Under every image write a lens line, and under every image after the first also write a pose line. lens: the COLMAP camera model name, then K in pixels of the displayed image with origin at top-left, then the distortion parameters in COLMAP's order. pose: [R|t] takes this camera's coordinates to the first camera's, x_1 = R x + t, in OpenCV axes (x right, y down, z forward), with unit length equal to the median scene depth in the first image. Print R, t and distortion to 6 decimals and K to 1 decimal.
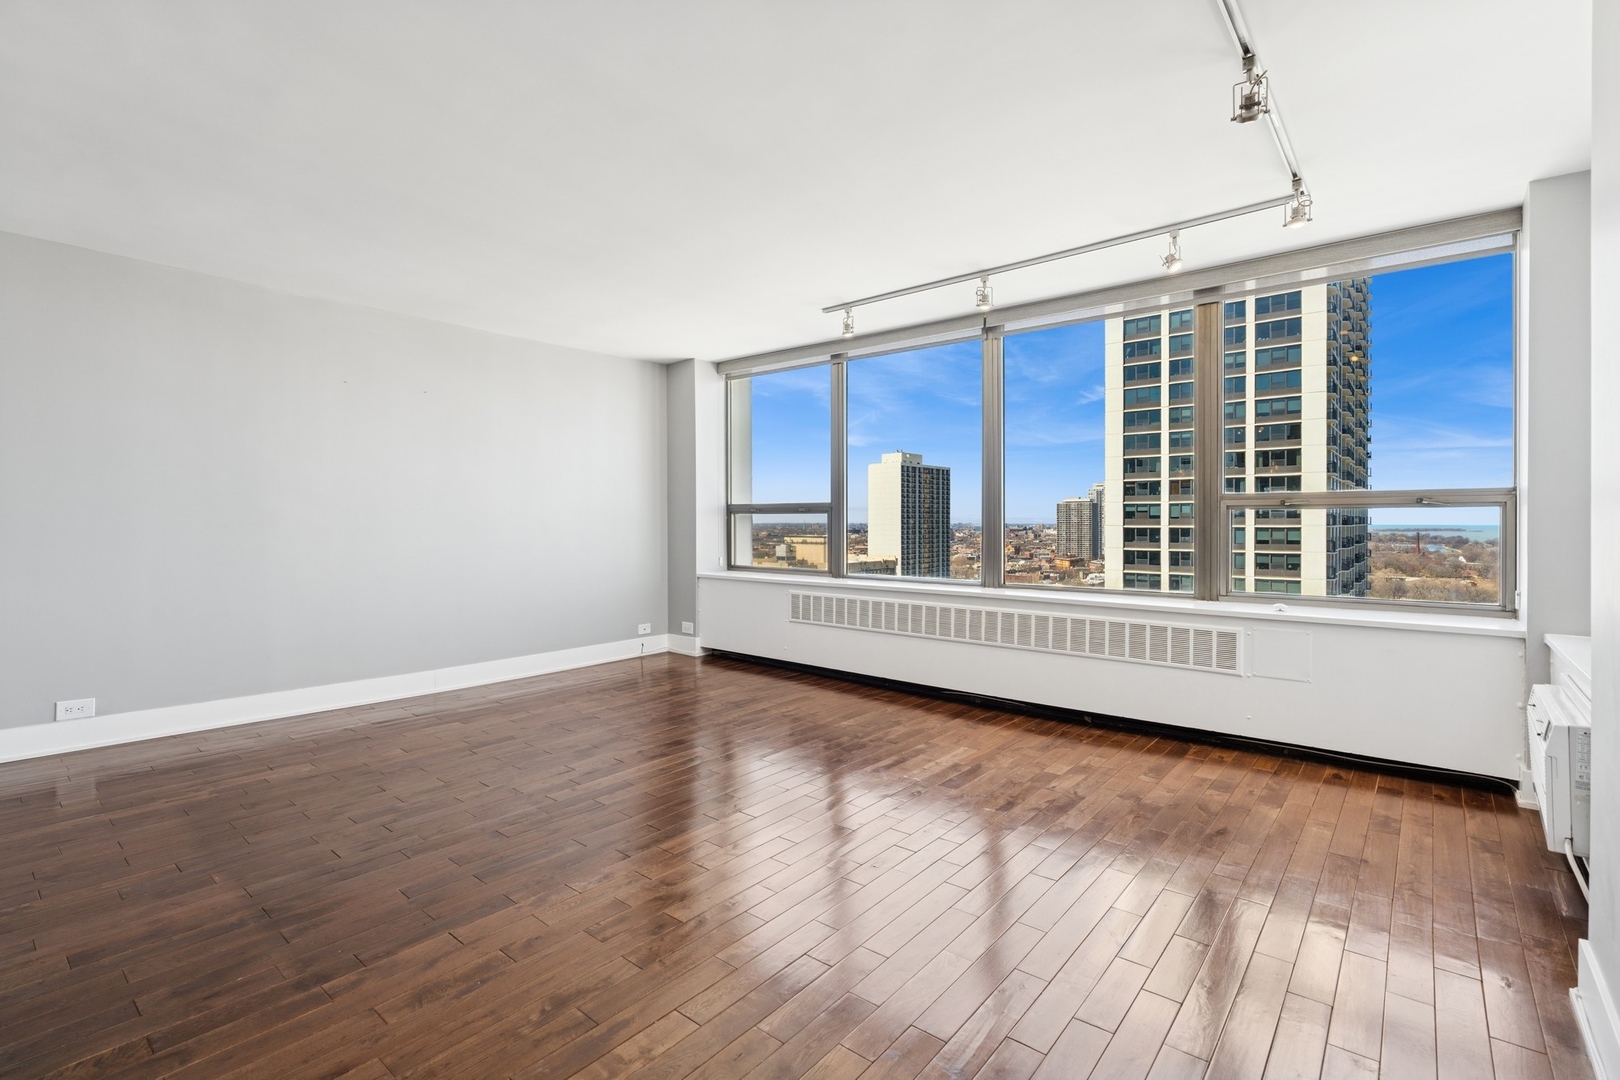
lens RADIAL K [[736.0, 0, 802.2], [0, 736.0, 519.0], [0, 0, 1]] dist [-0.004102, 0.001963]
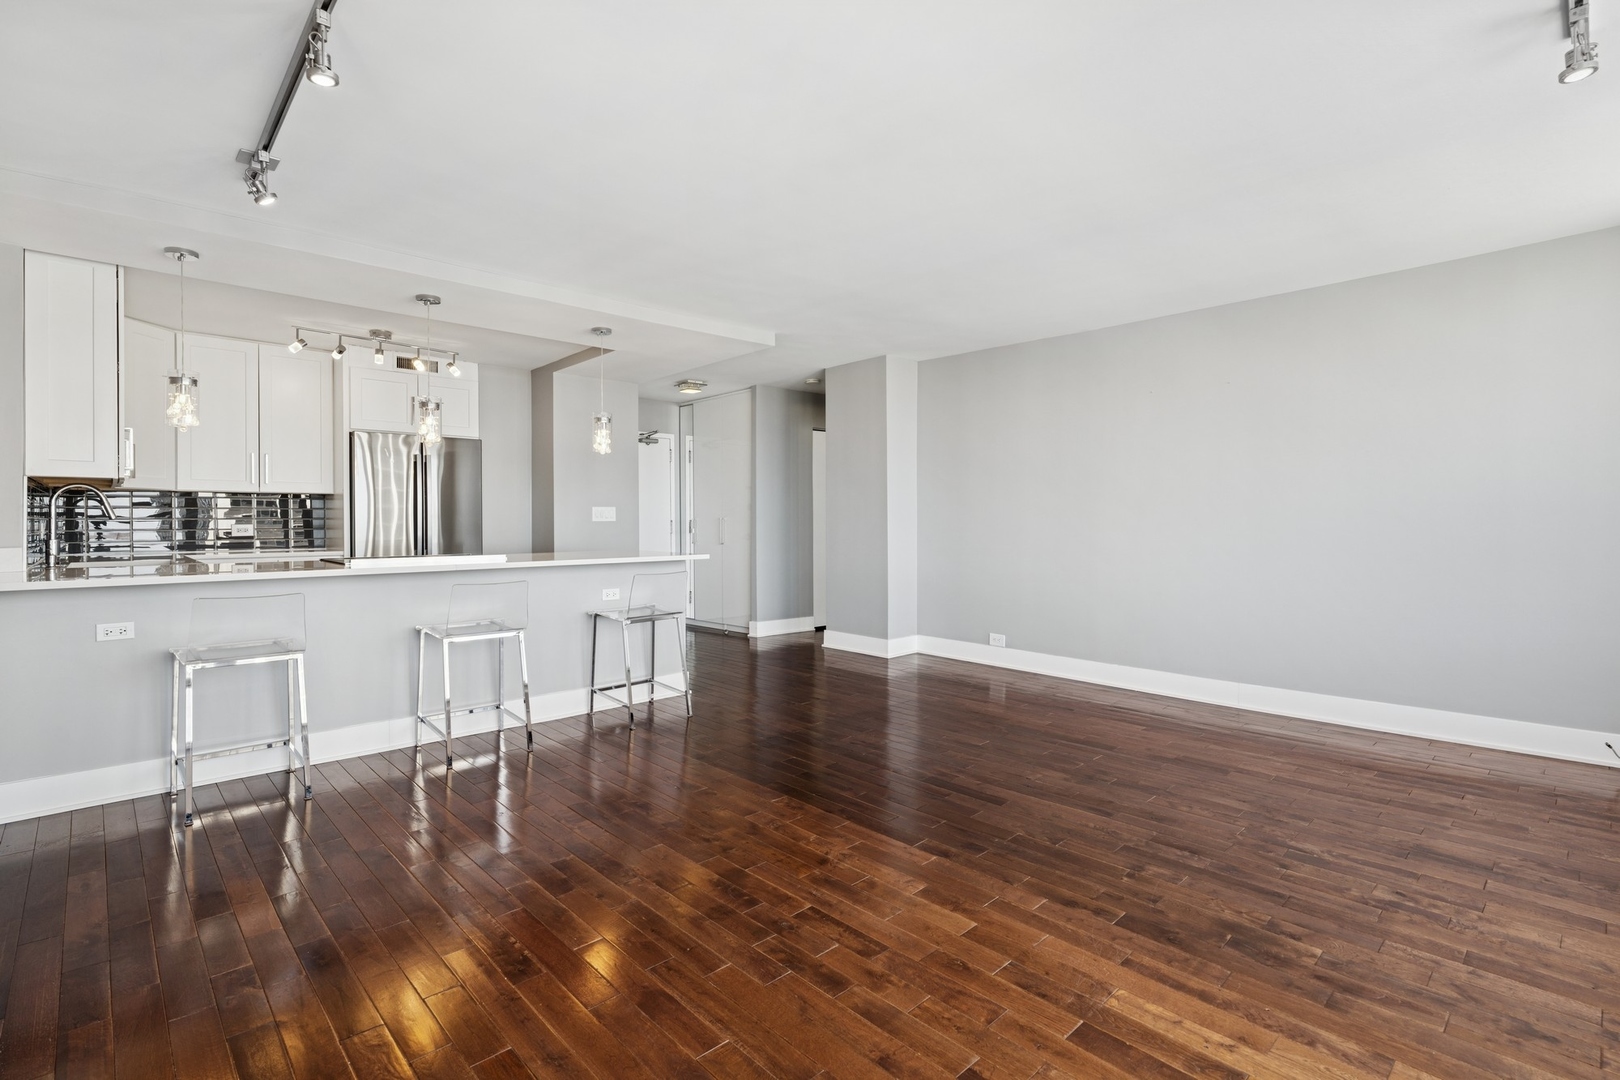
lens RADIAL K [[736.0, 0, 826.6], [0, 736.0, 521.3], [0, 0, 1]] dist [-0.004102, 0.001963]
pose [[-0.106230, 0.005096, -0.994328, 0.371775], [0.004495, 0.999979, 0.004644, -0.003225], [0.994331, -0.003976, -0.106251, 0.439911]]
